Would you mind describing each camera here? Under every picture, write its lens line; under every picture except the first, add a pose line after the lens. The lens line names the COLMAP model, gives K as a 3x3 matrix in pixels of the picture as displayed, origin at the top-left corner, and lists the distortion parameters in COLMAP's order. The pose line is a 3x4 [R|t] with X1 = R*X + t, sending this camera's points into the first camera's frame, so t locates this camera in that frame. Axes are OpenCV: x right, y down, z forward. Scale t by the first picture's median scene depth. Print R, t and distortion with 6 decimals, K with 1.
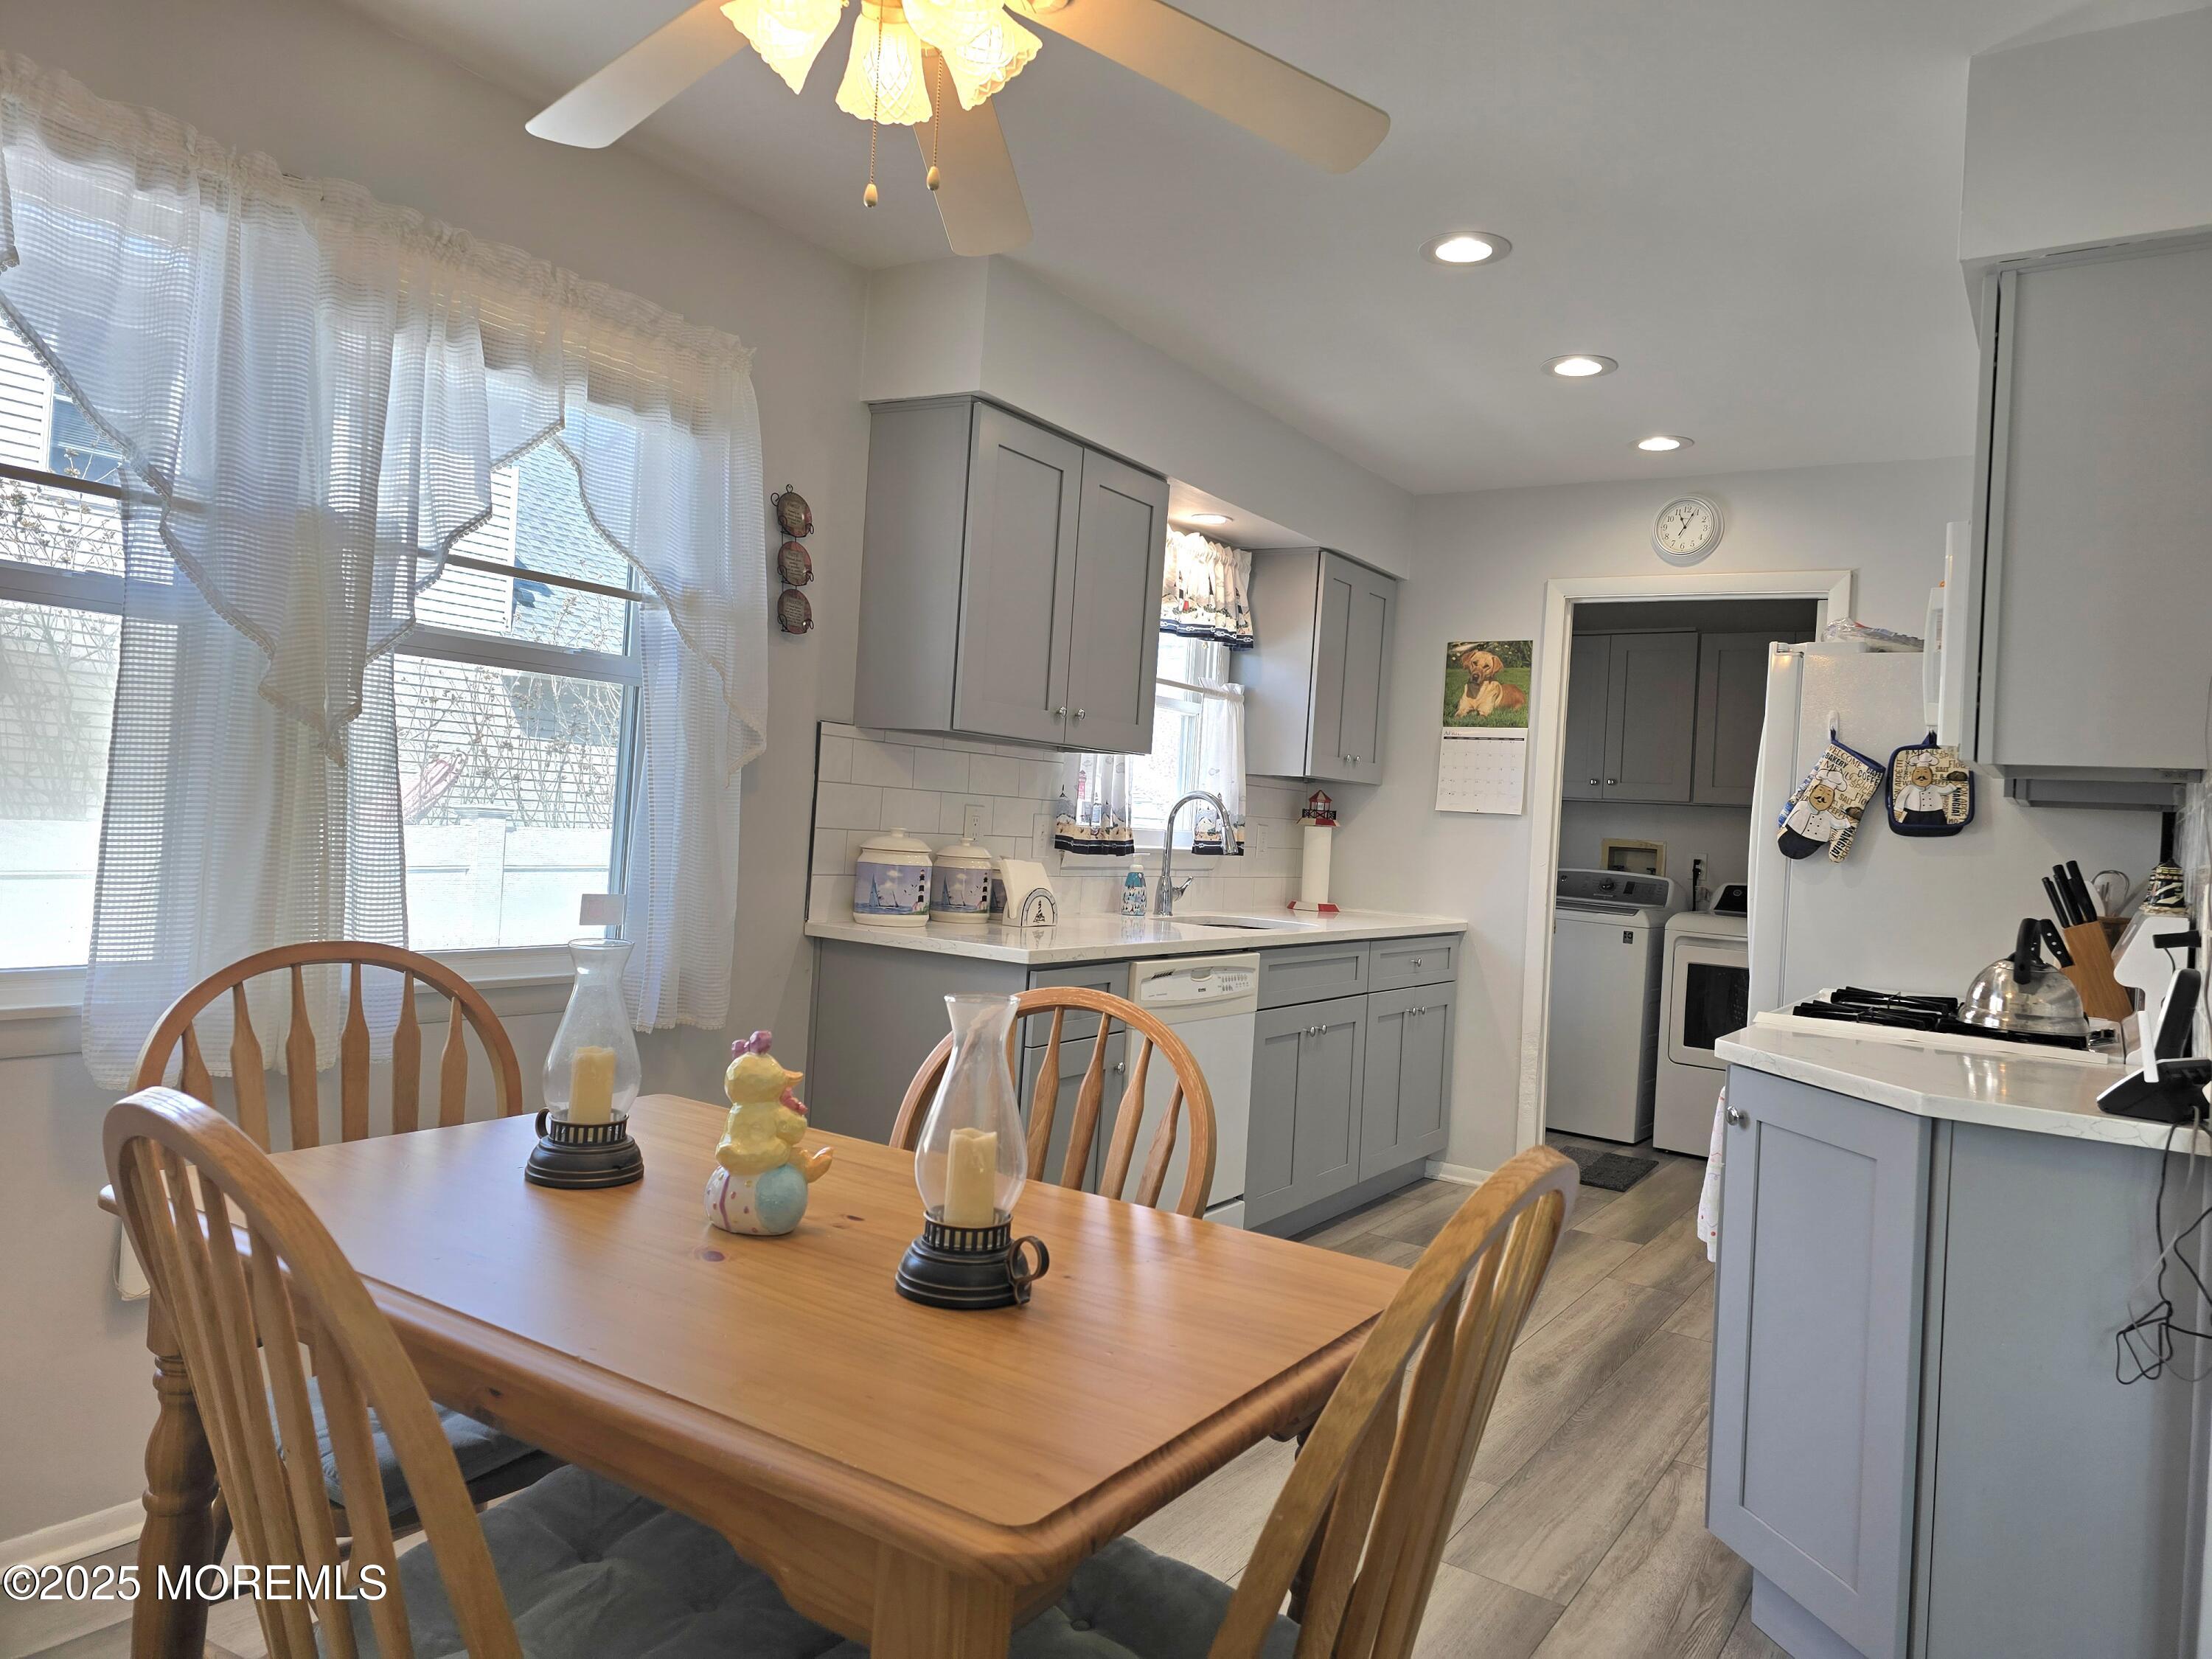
lens RADIAL K [[1471.8, 0, 1106.6], [0, 1471.8, 795.5], [0, 0, 1]] dist [0.064808, -0.055553]
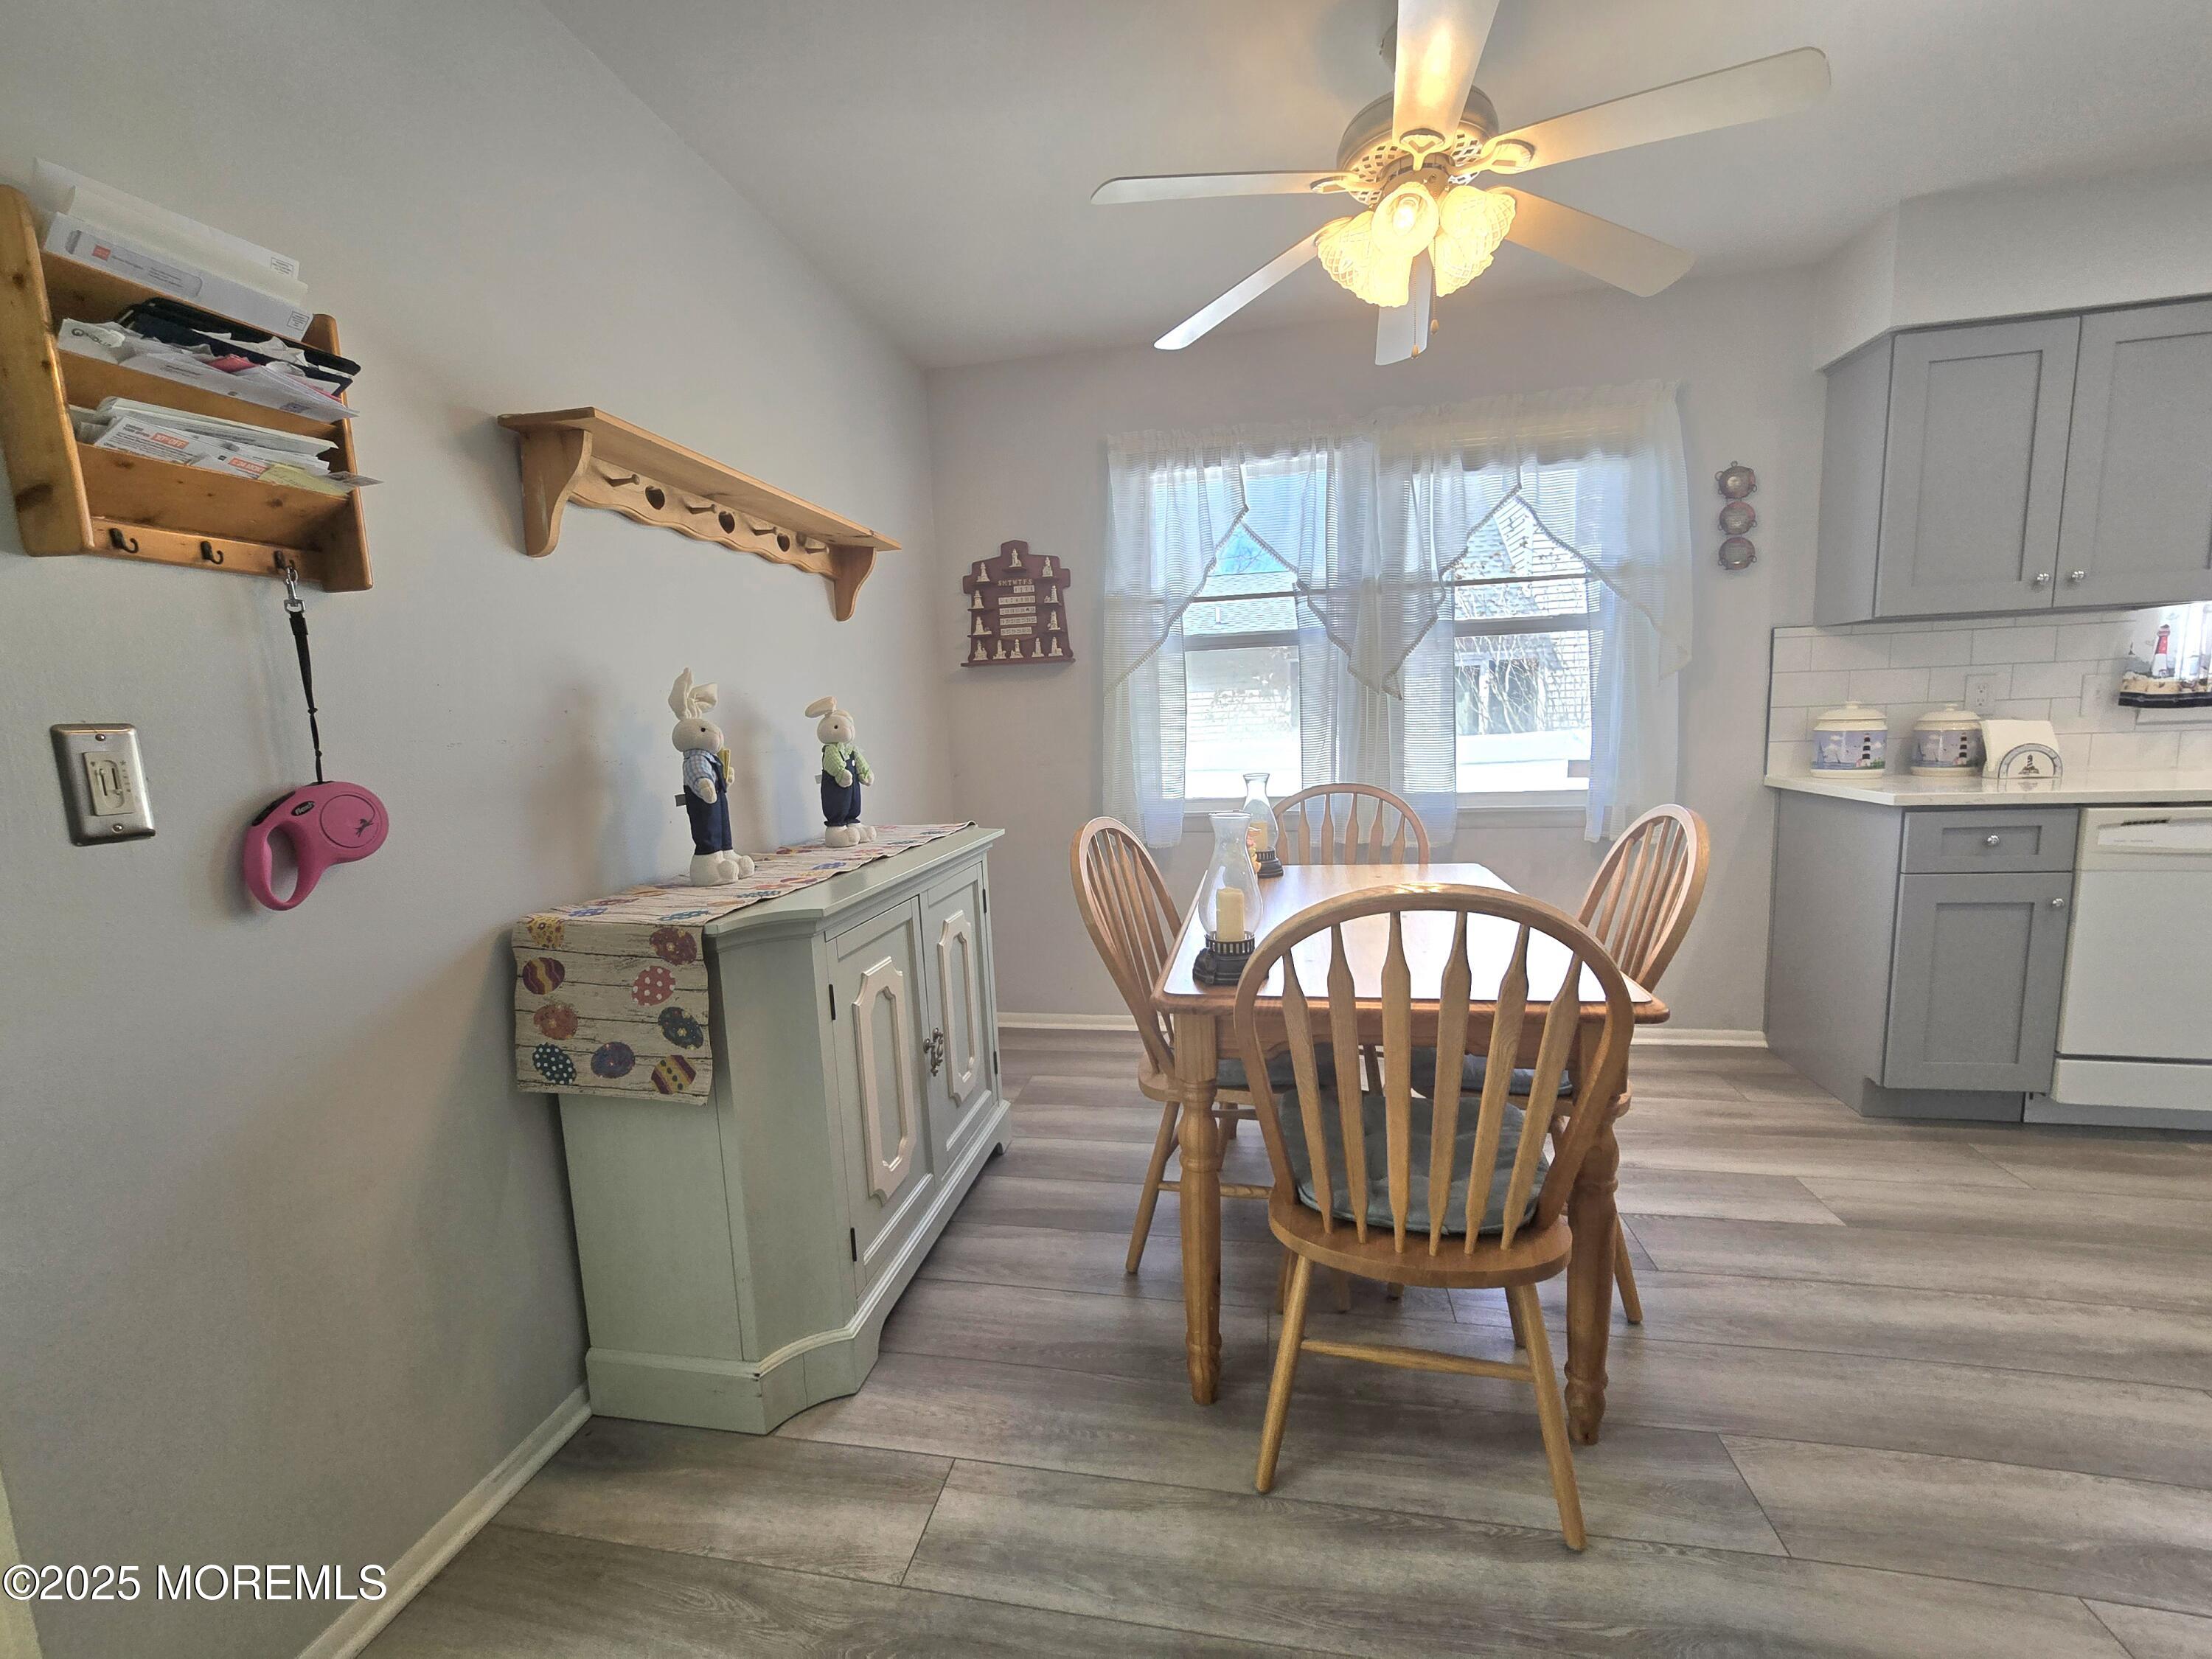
lens RADIAL K [[907.0, 0, 1102.9], [0, 907.0, 840.0], [0, 0, 1]] dist [-0.002358, 0.000373]
pose [[0.379743, 0.043865, -0.924051, 0.320547], [0.078201, 0.993778, 0.079312, 0.026193], [0.921781, -0.102380, 0.373950, 0.089105]]
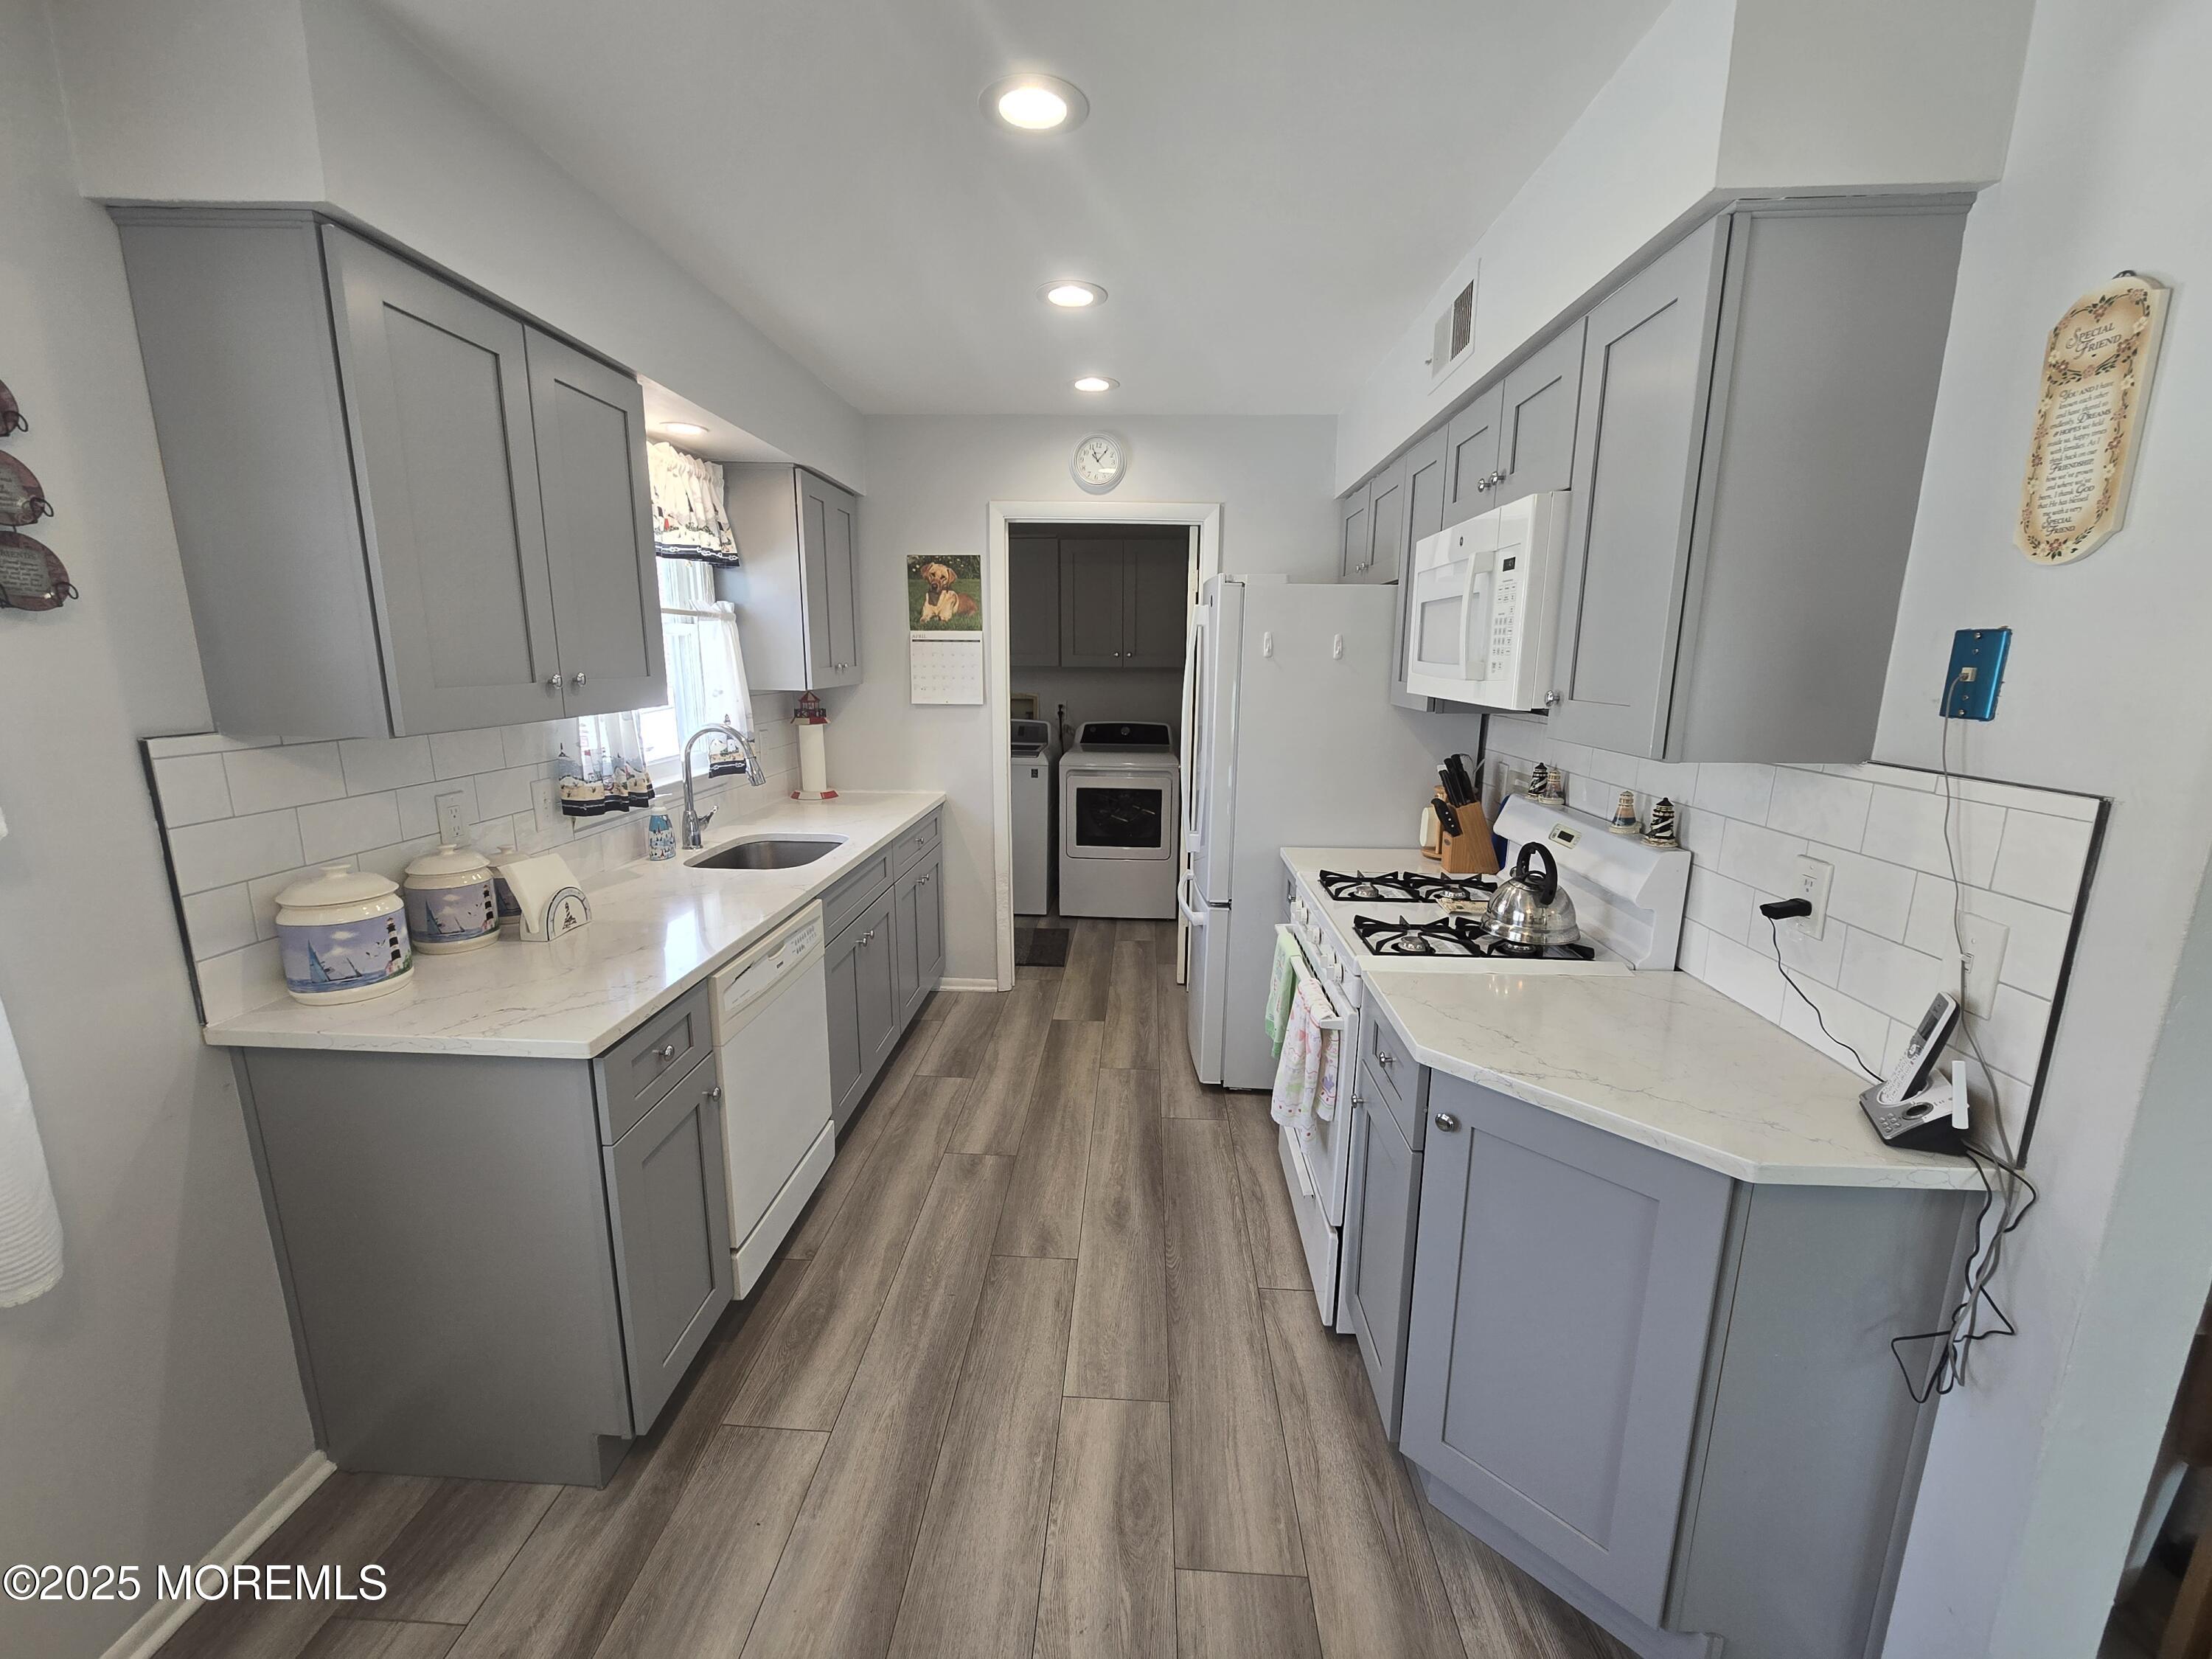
lens RADIAL K [[907.0, 0, 1098.7], [0, 907.0, 846.4], [0, 0, 1]] dist [-0.002358, 0.000373]
pose [[0.857850, -0.162958, 0.487379, -0.031211], [0.038419, 0.966075, 0.255389, -0.082342], [-0.512462, -0.200361, 0.835008, 0.401659]]
